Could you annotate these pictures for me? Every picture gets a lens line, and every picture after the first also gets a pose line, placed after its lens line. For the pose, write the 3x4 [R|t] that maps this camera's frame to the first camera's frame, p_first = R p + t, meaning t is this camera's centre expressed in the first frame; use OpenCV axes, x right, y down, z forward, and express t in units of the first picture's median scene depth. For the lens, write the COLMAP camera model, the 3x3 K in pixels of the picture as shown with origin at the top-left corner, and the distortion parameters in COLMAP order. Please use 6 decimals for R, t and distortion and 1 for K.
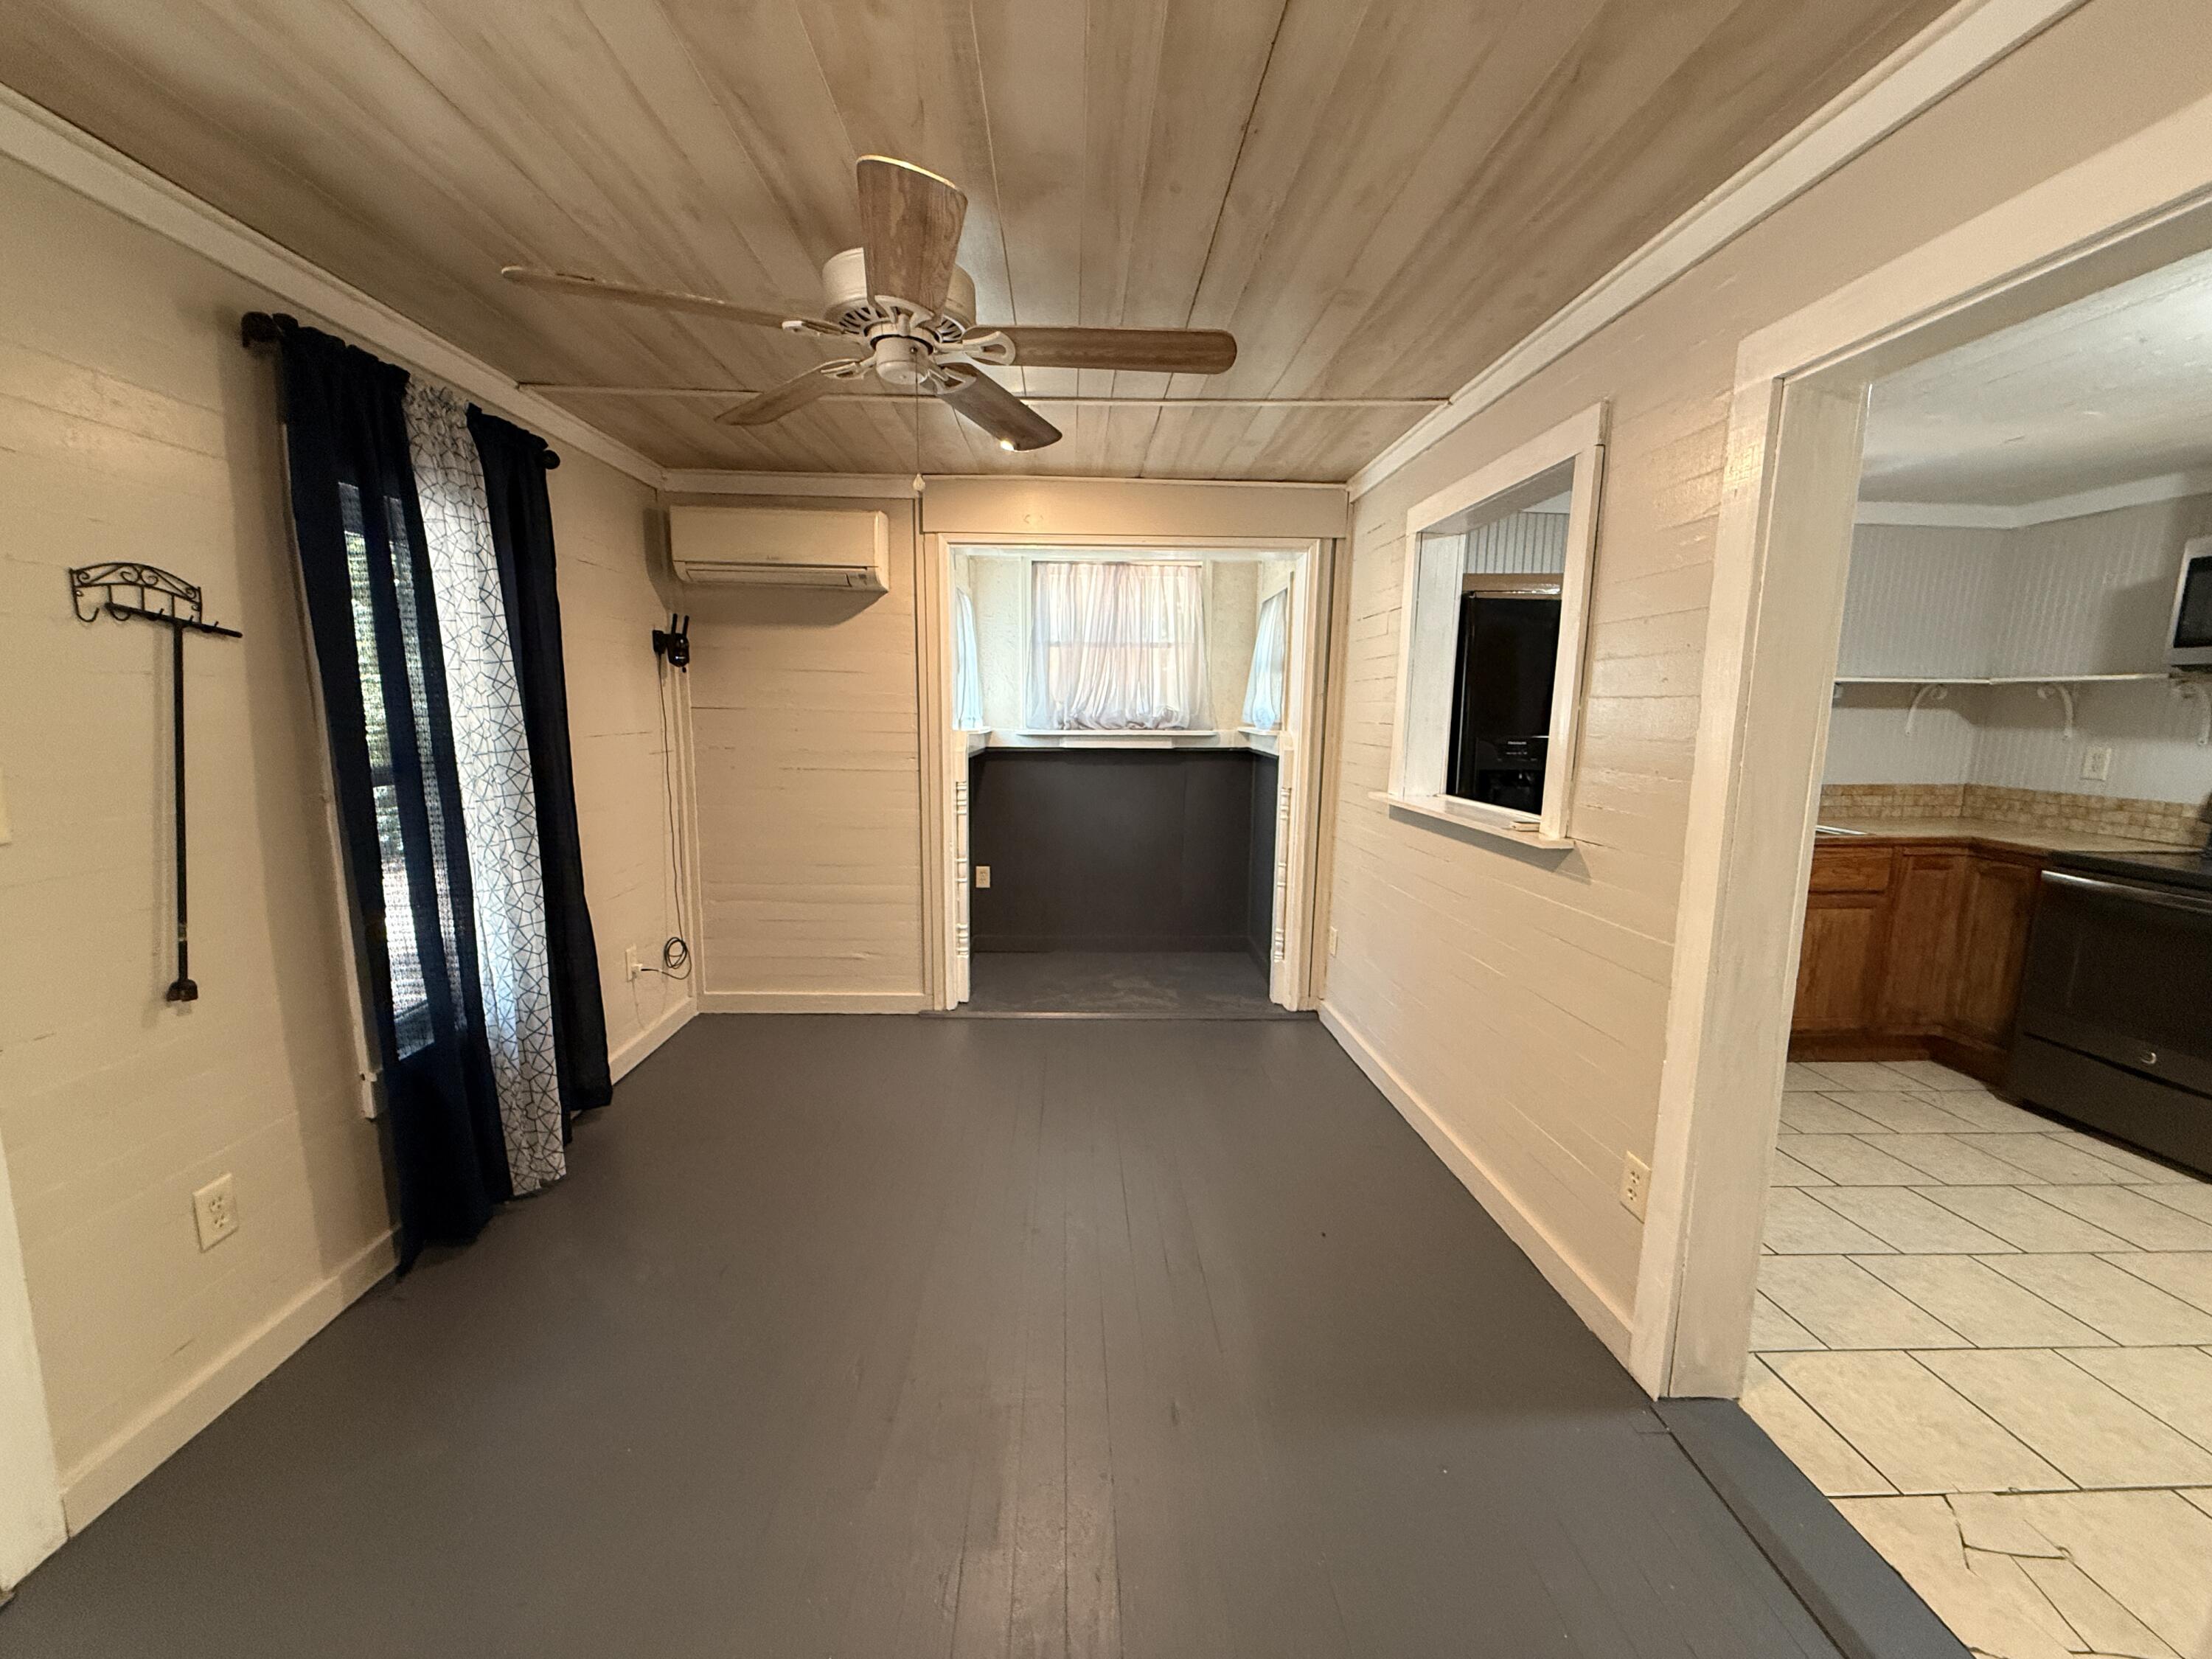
lens RADIAL K [[880.6, 0, 1101.8], [0, 880.6, 830.8], [0, 0, 1]] dist [0.002717, -0.000289]
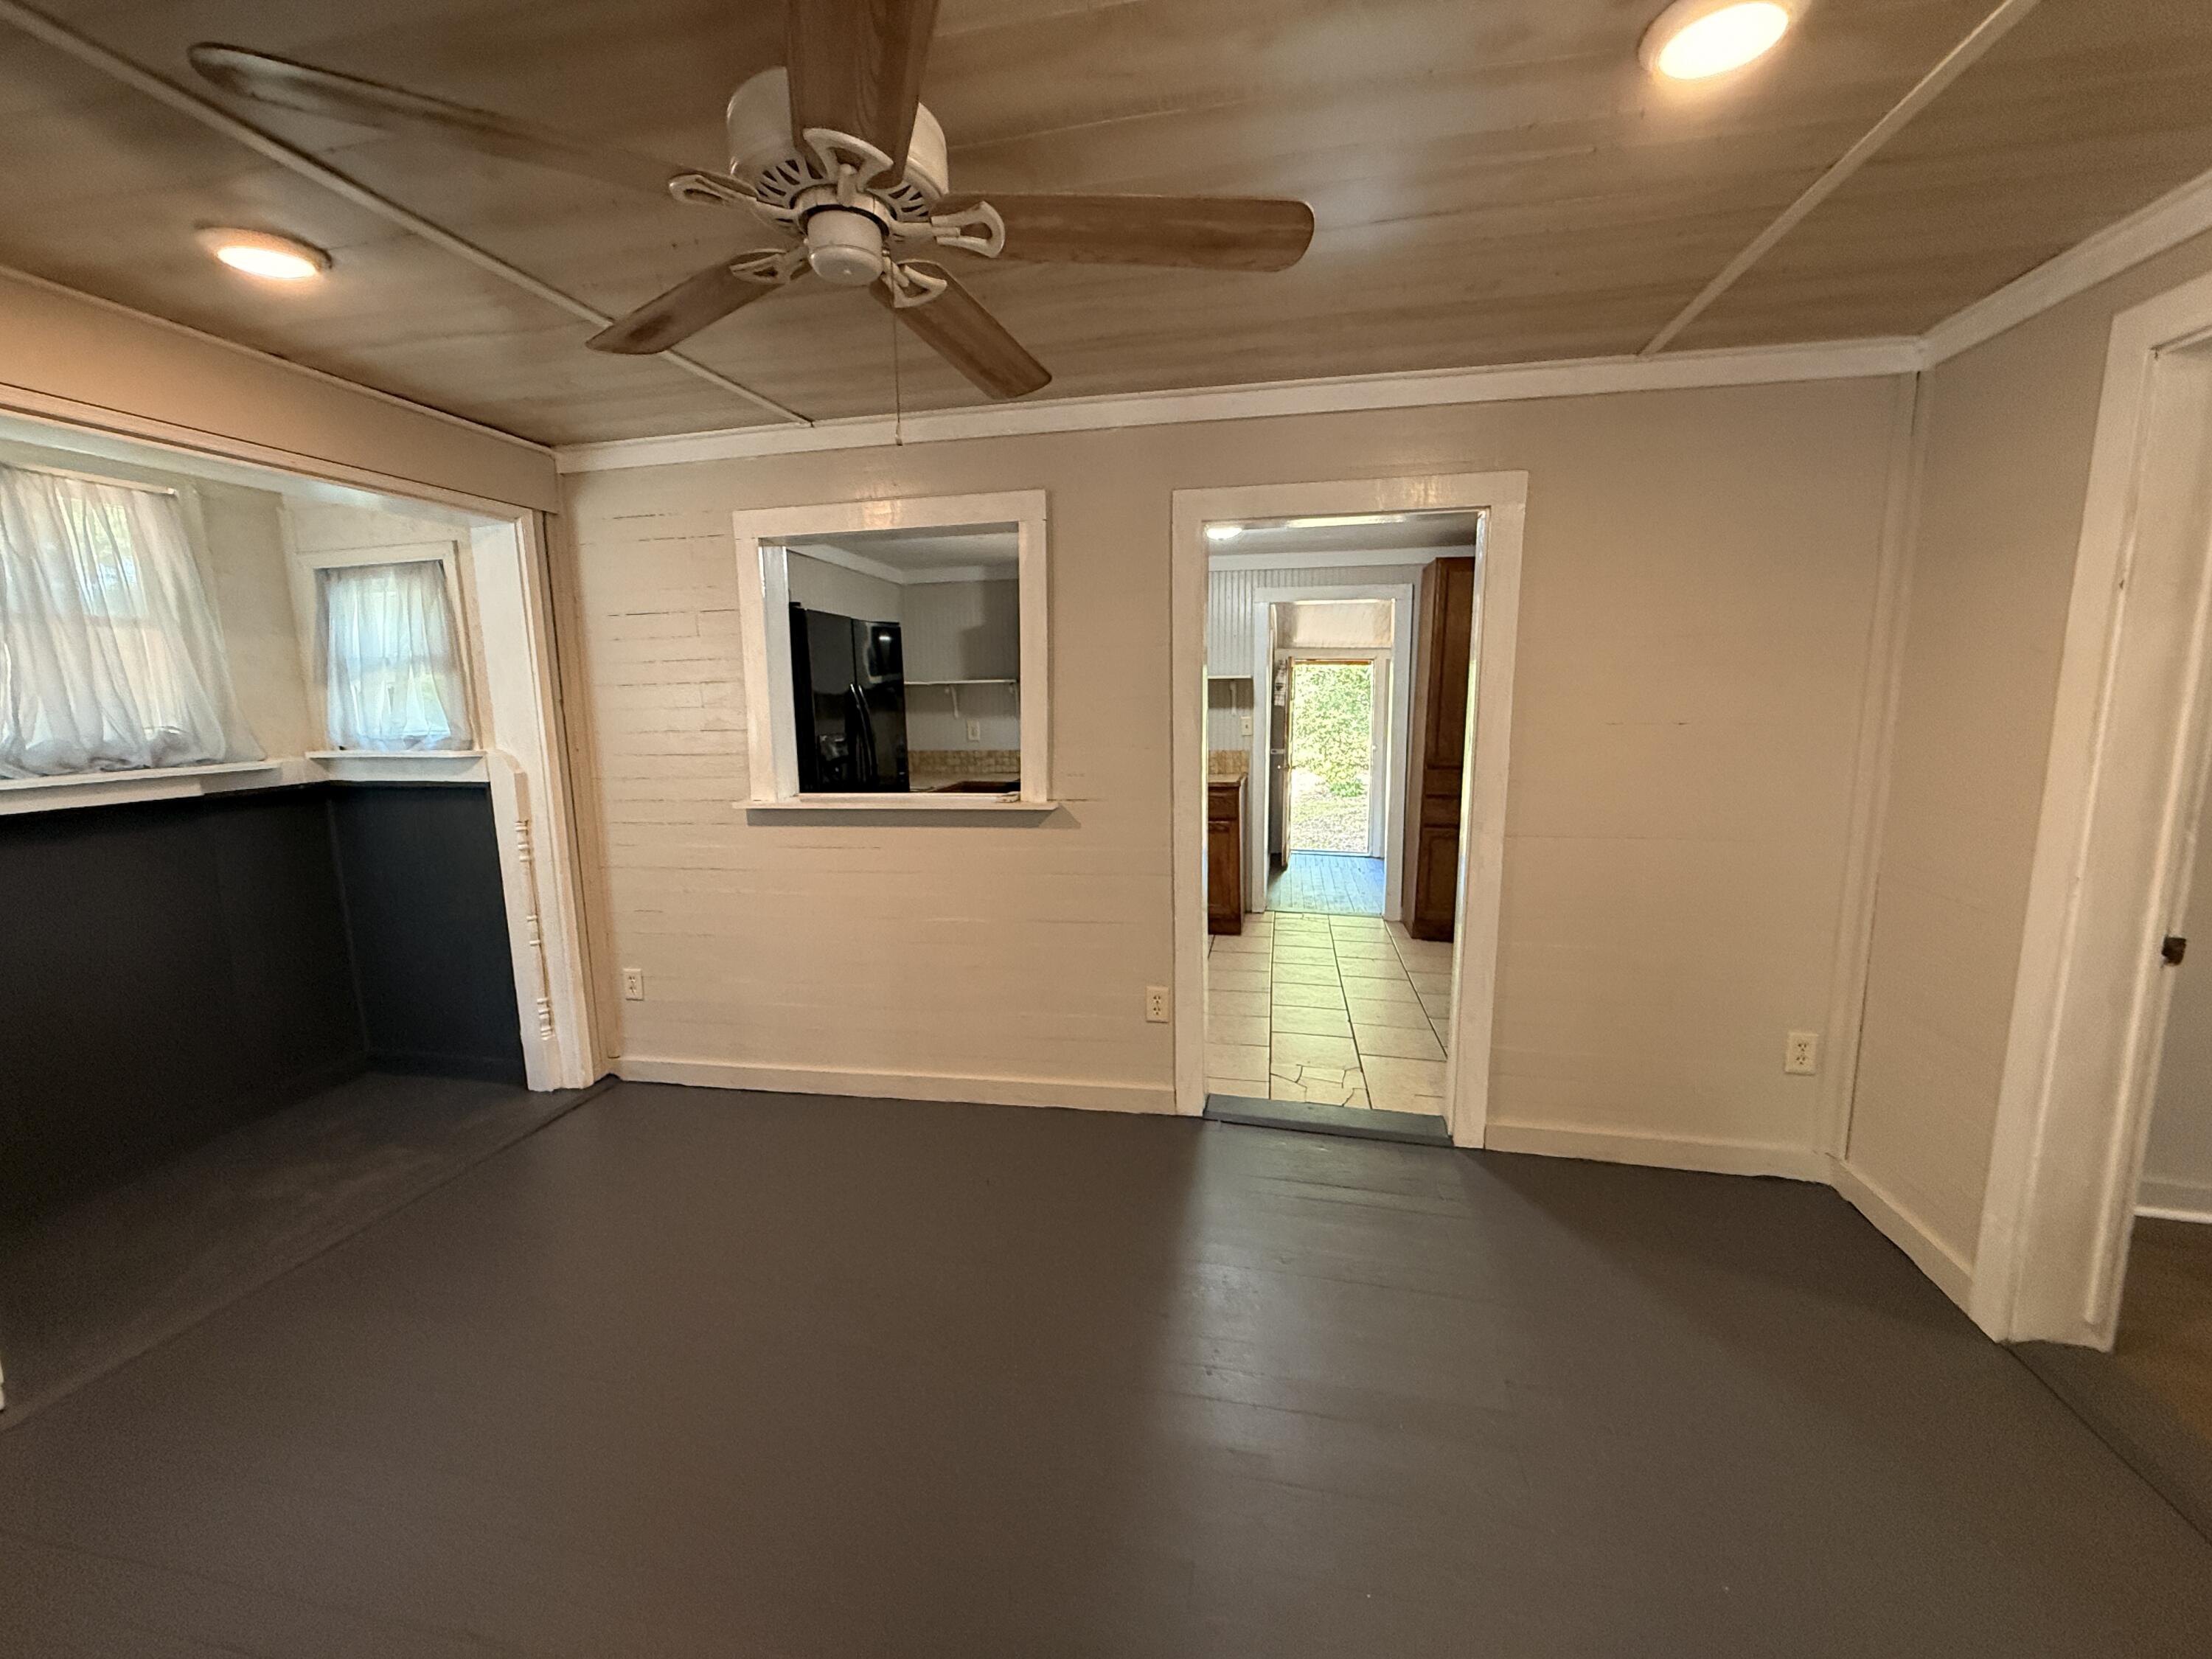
lens RADIAL K [[880.6, 0, 1099.5], [0, 880.6, 827.2], [0, 0, 1]] dist [0.002717, -0.000289]
pose [[0.252446, -0.159479, 0.954378, -0.461605], [0.159535, 0.979686, 0.121508, -0.062968], [-0.954369, 0.121582, 0.272761, 0.328114]]
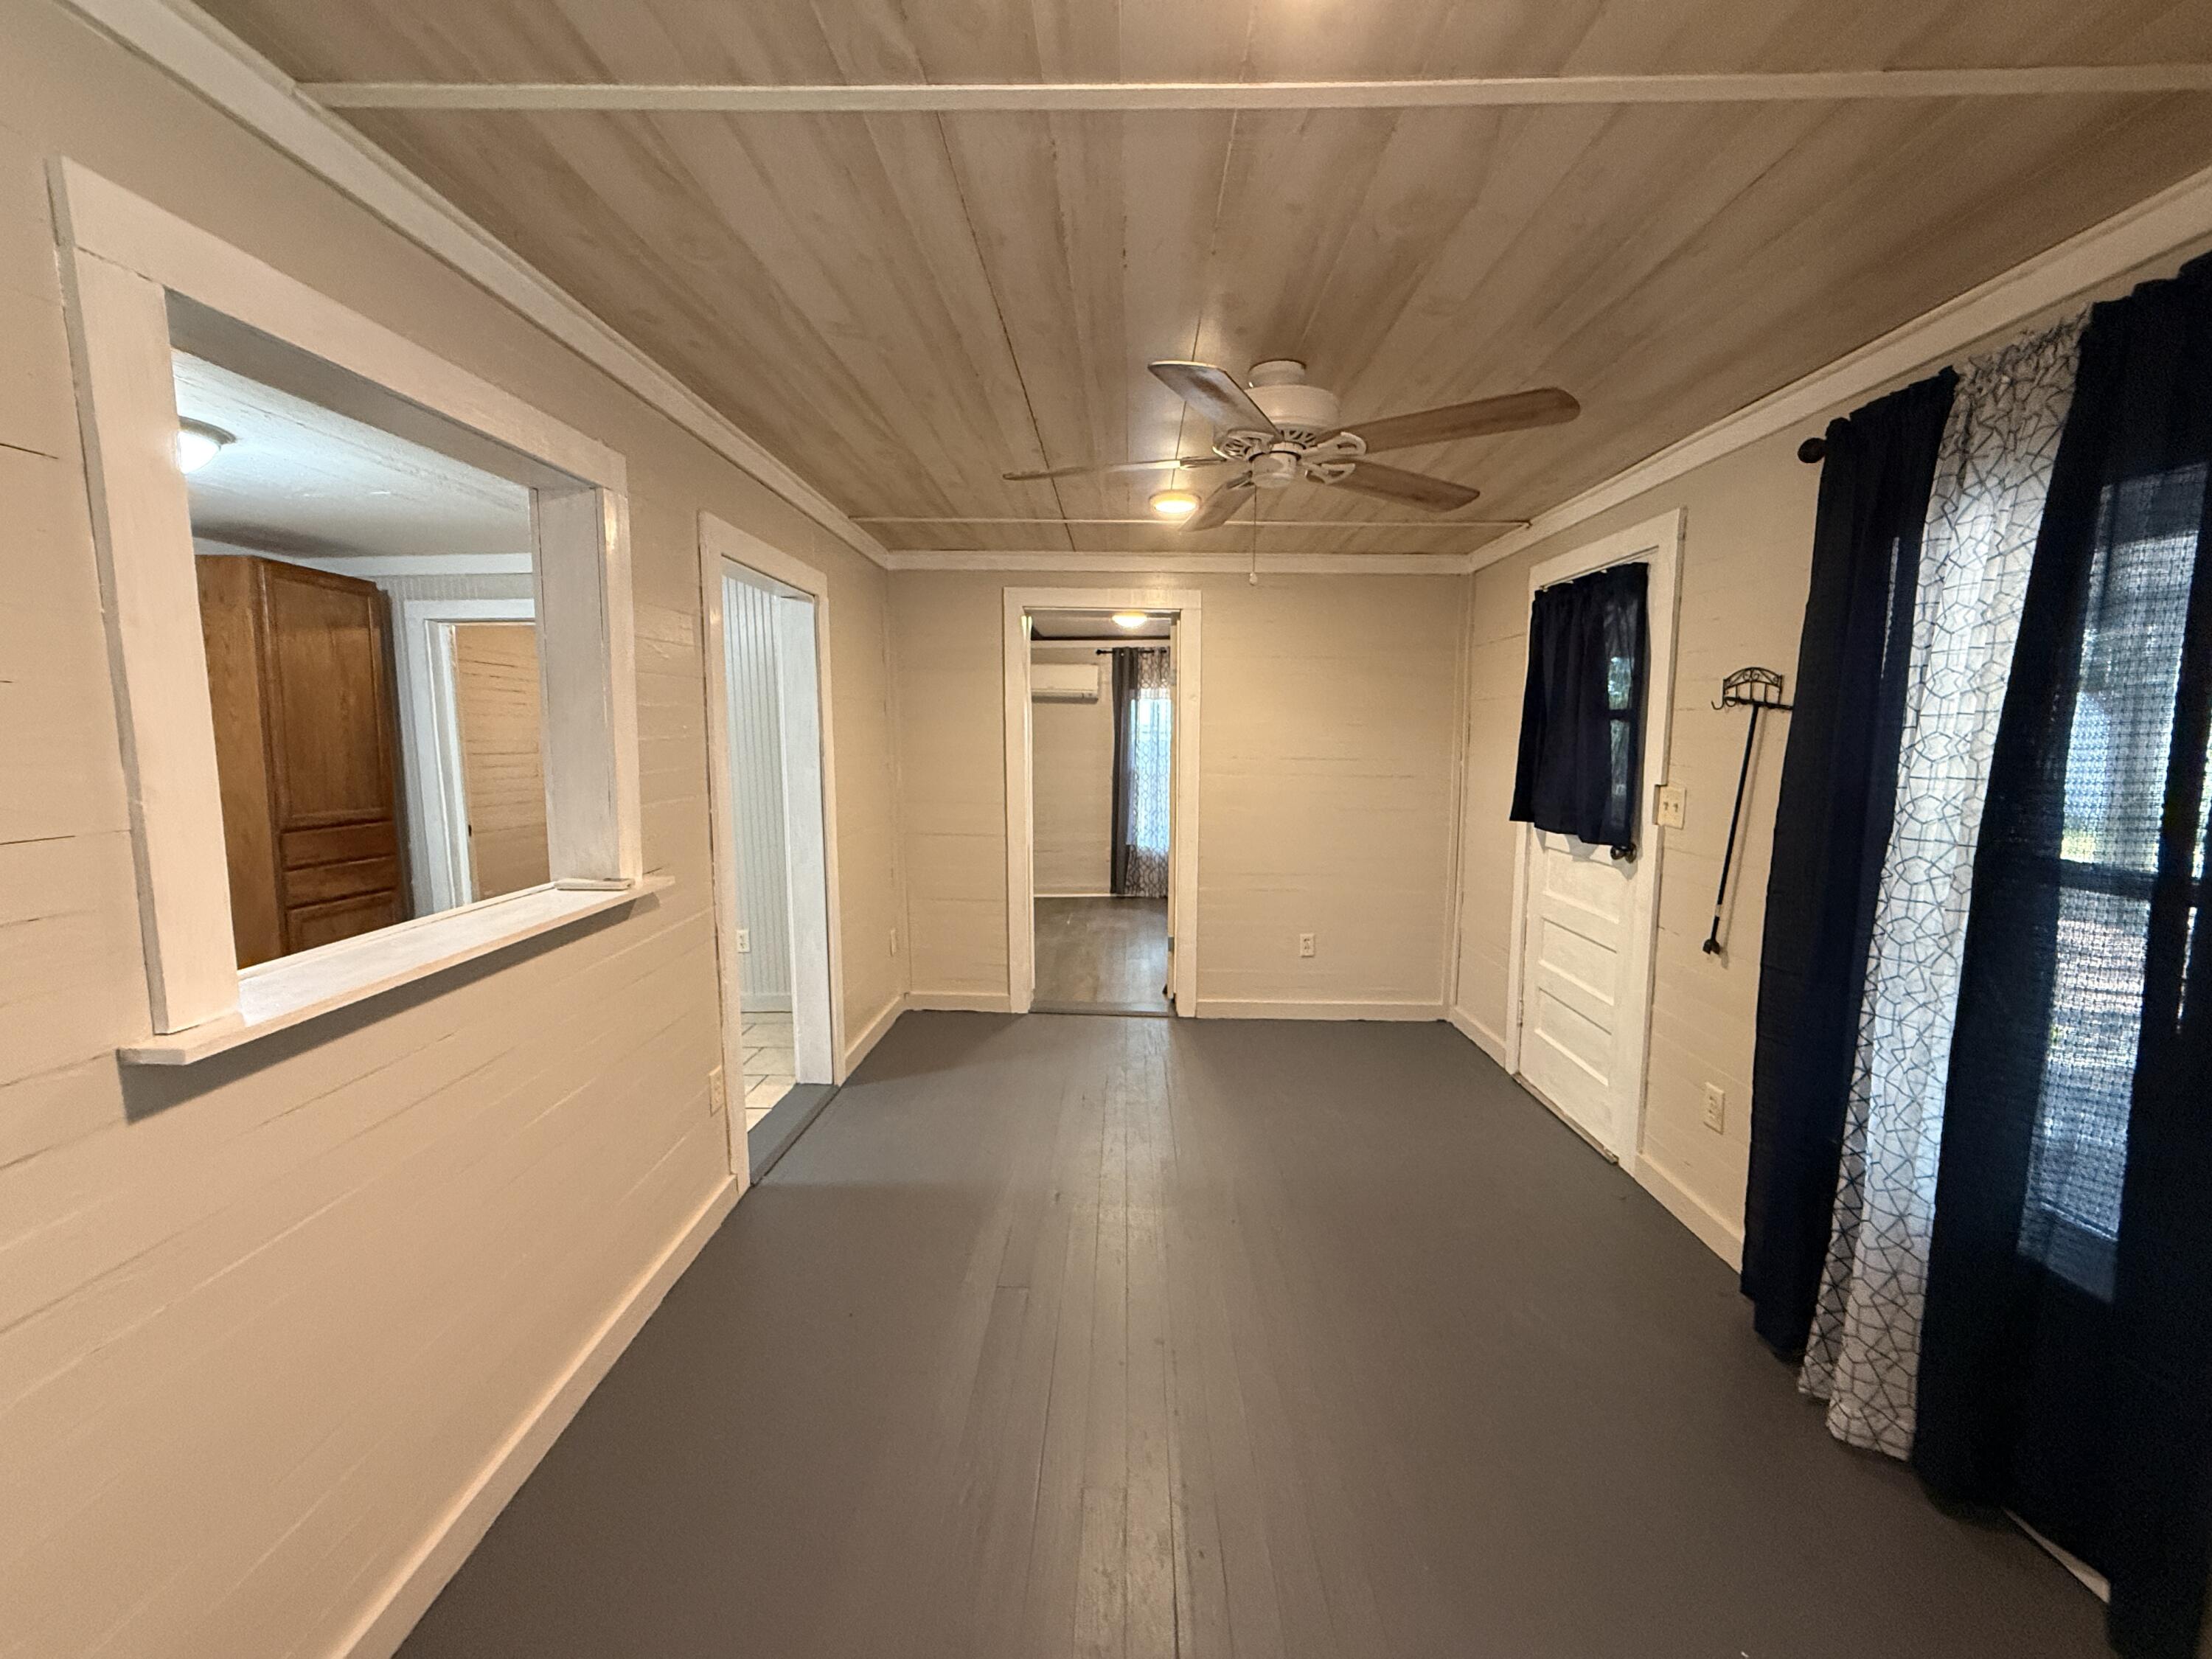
lens RADIAL K [[880.6, 0, 1101.8], [0, 880.6, 826.0], [0, 0, 1]] dist [0.002717, -0.000289]
pose [[-0.997601, -0.022871, 0.065337, -0.040992], [-0.005307, 0.966334, 0.257236, -0.186543], [-0.069021, 0.256272, -0.964137, 1.145785]]
